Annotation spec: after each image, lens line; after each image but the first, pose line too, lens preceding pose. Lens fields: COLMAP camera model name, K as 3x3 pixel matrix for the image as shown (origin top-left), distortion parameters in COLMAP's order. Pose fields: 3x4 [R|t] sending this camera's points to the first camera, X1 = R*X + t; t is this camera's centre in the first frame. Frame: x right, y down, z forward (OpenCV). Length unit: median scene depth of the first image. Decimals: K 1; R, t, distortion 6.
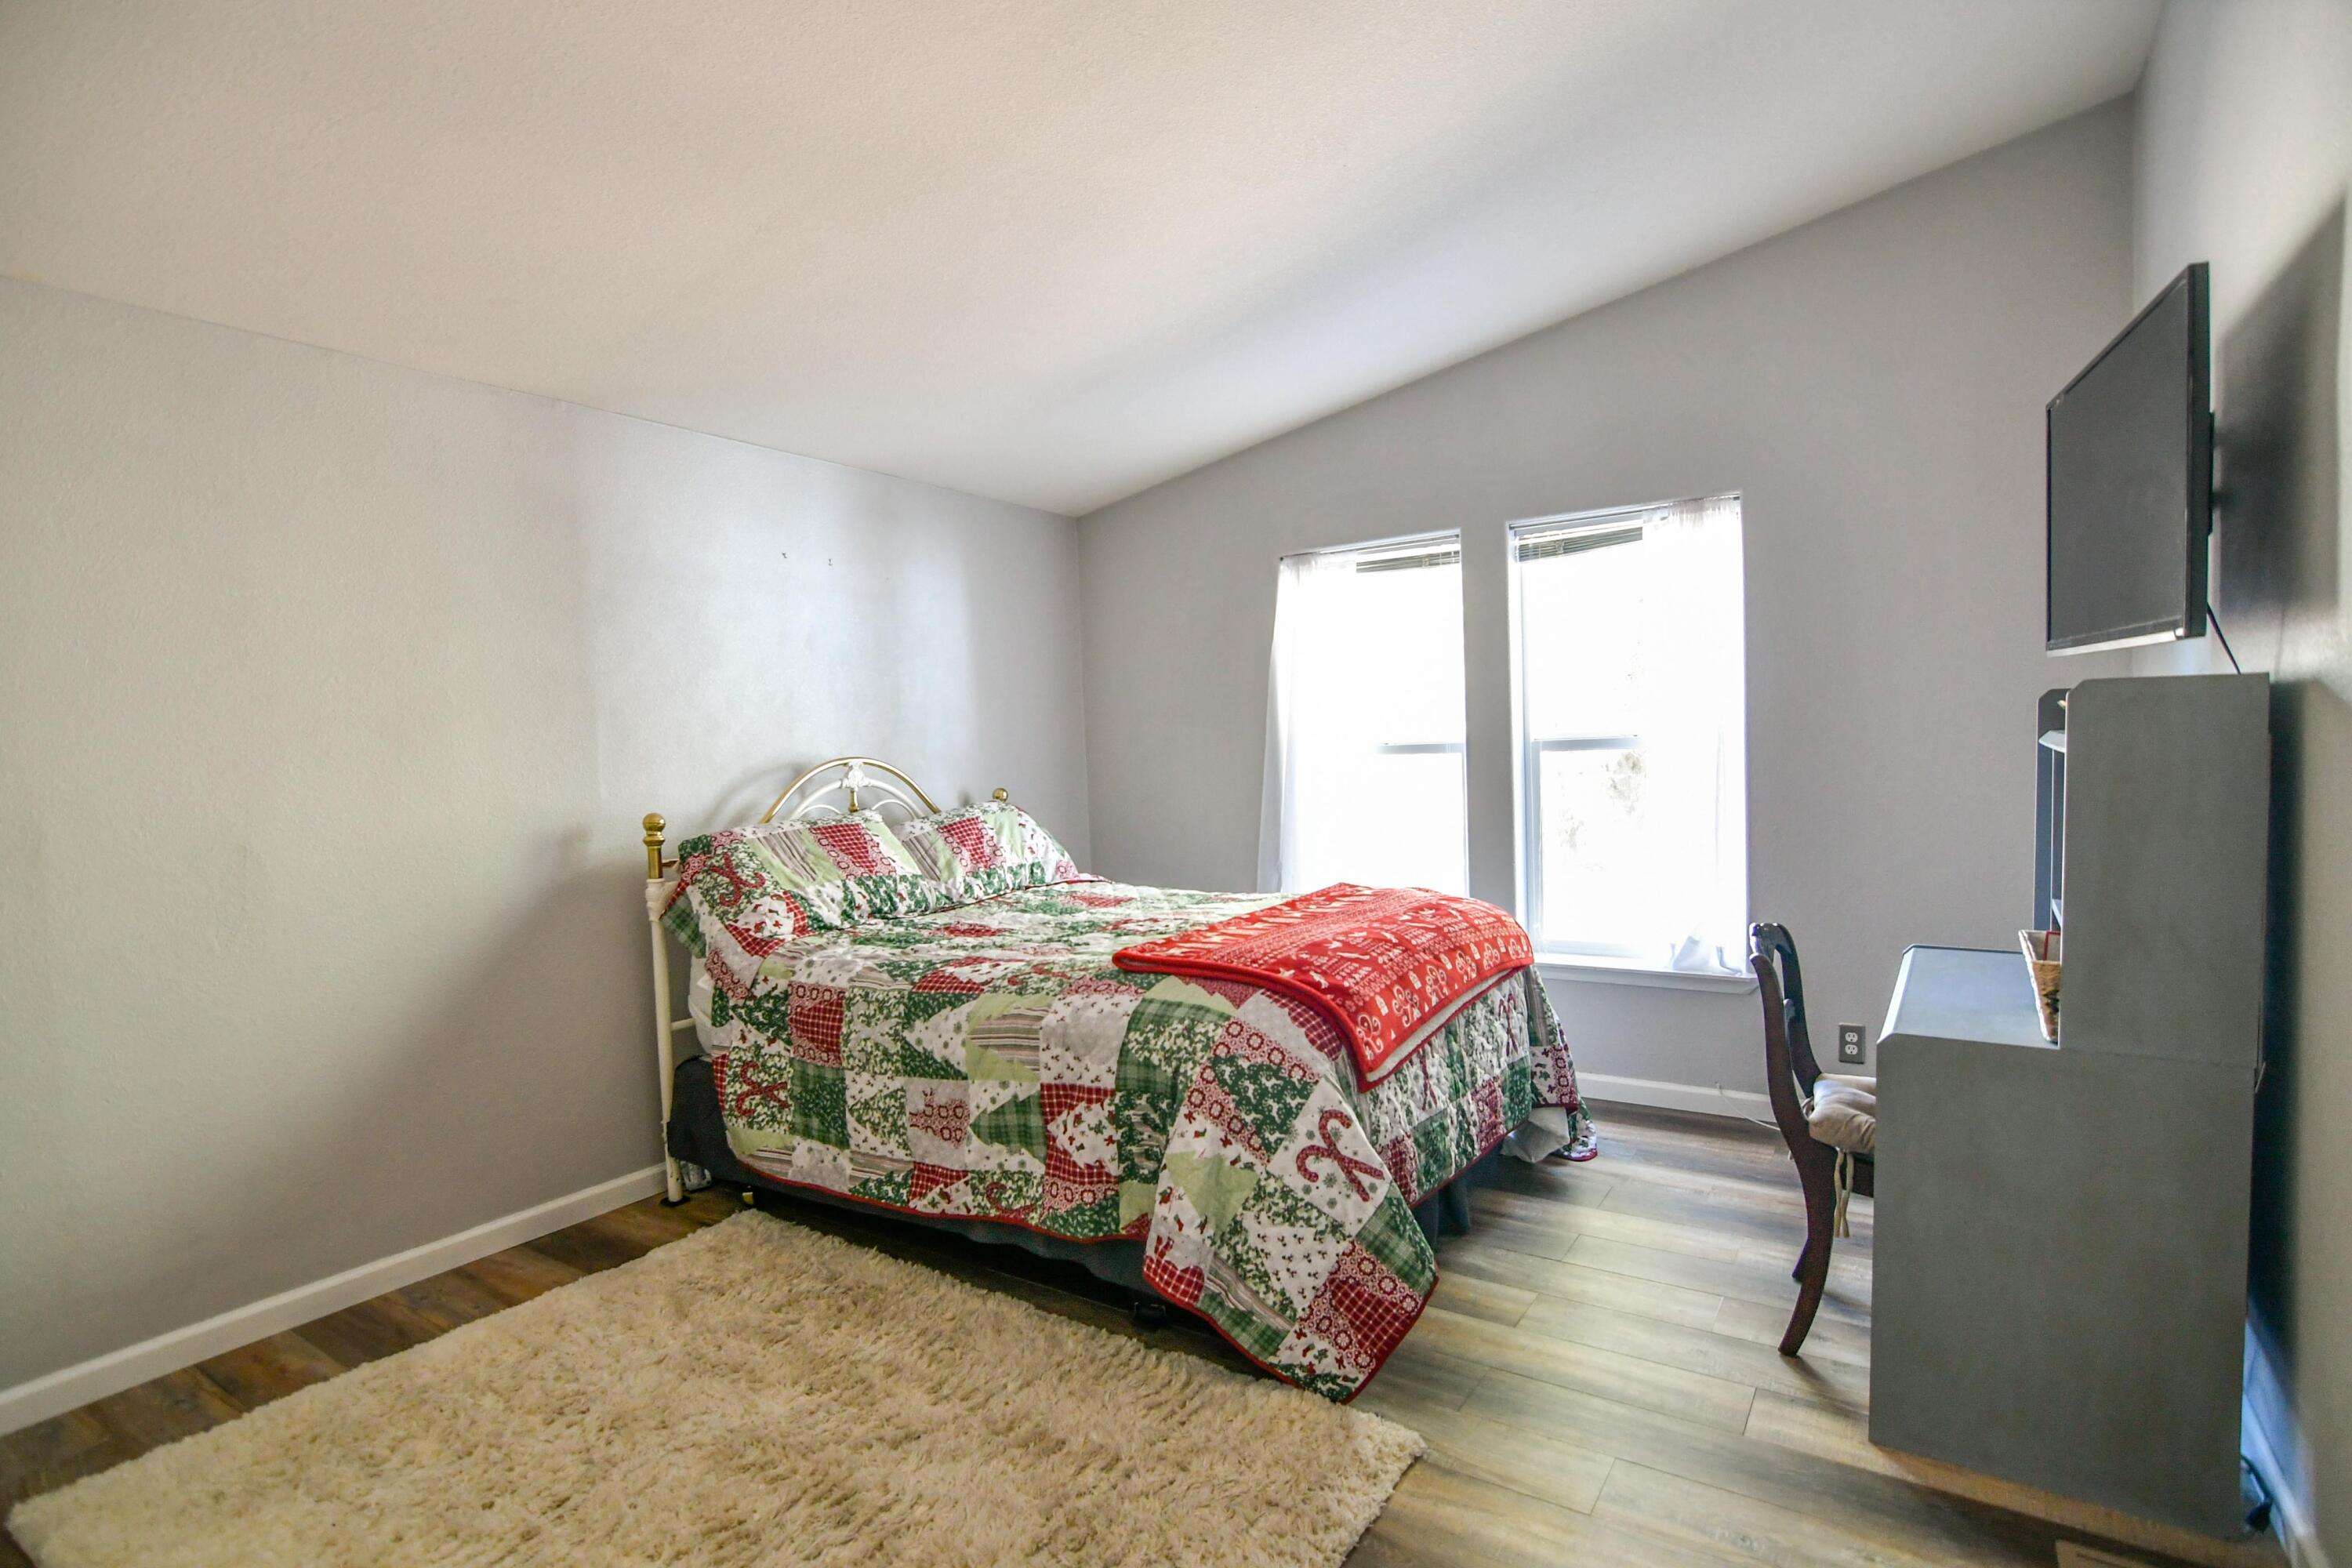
lens RADIAL K [[1148.3, 0, 1176.0], [0, 1148.3, 784.0], [0, 0, 1]] dist [-0.035213, 0.012043]
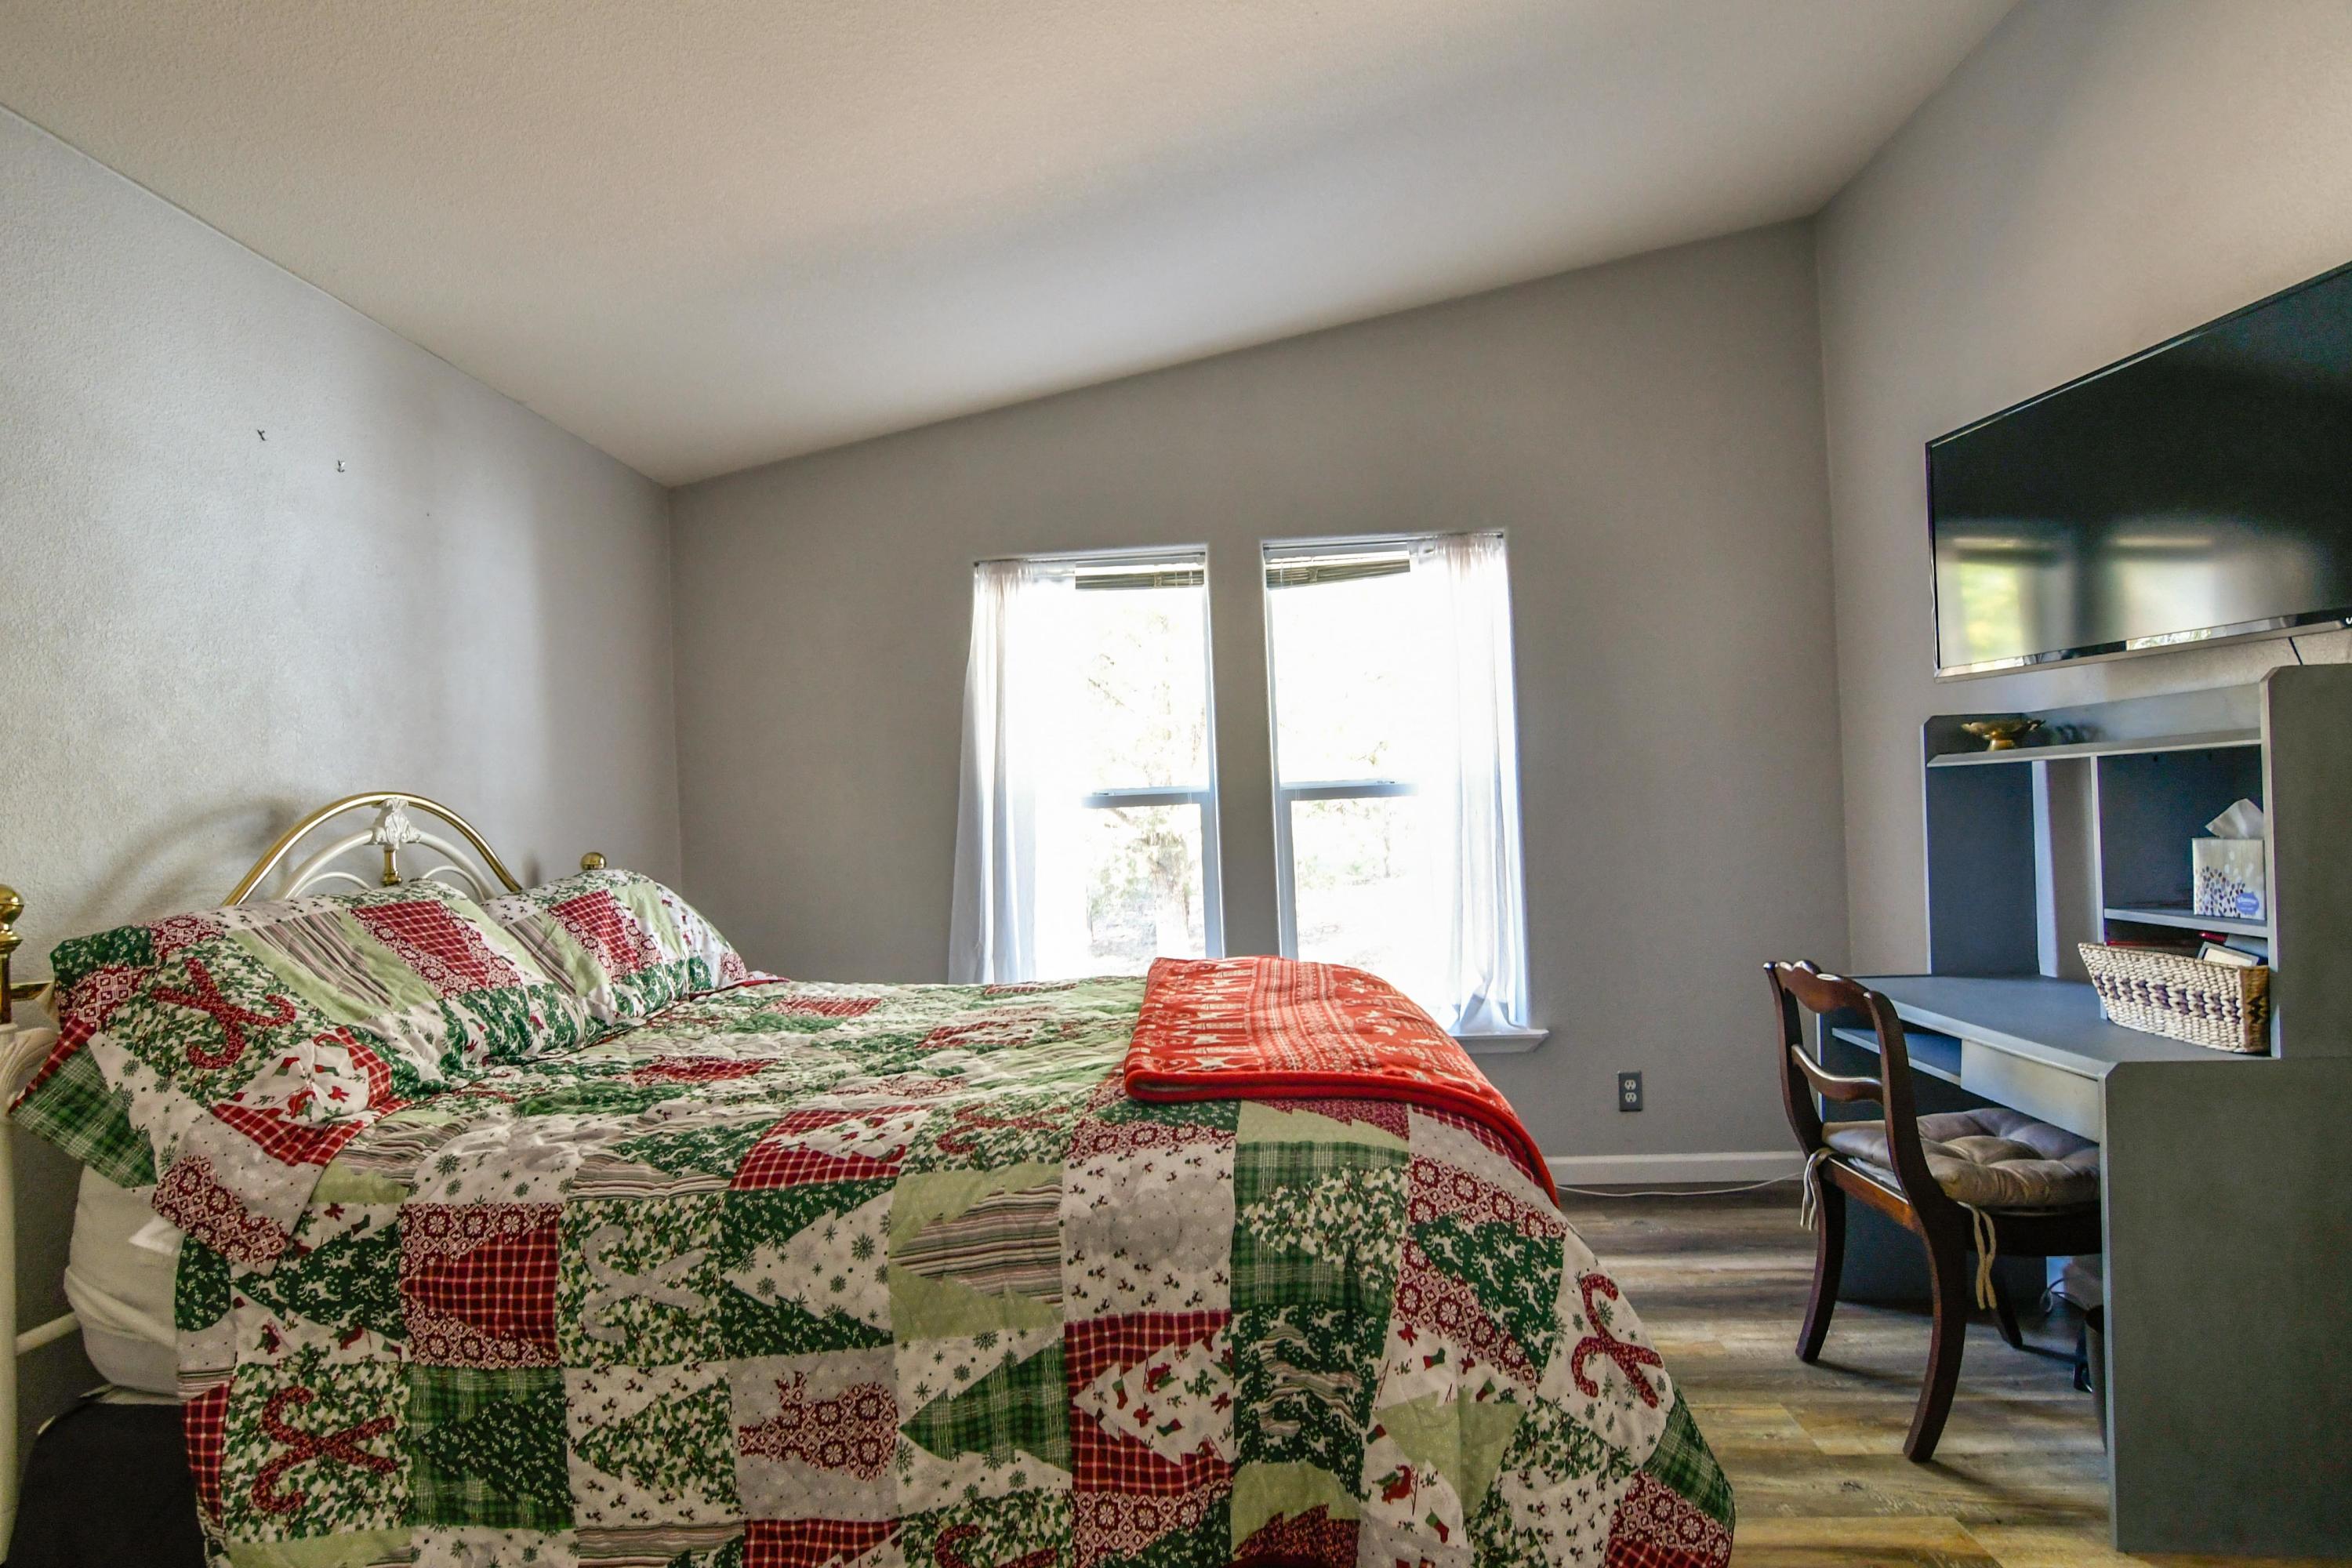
lens RADIAL K [[1148.3, 0, 1176.0], [0, 1148.3, 784.0], [0, 0, 1]] dist [-0.035213, 0.012043]
pose [[0.865467, 0.016928, 0.500680, -0.315723], [0.023951, 0.996888, -0.075105, 0.036114], [-0.500394, 0.076993, 0.862368, 0.417939]]
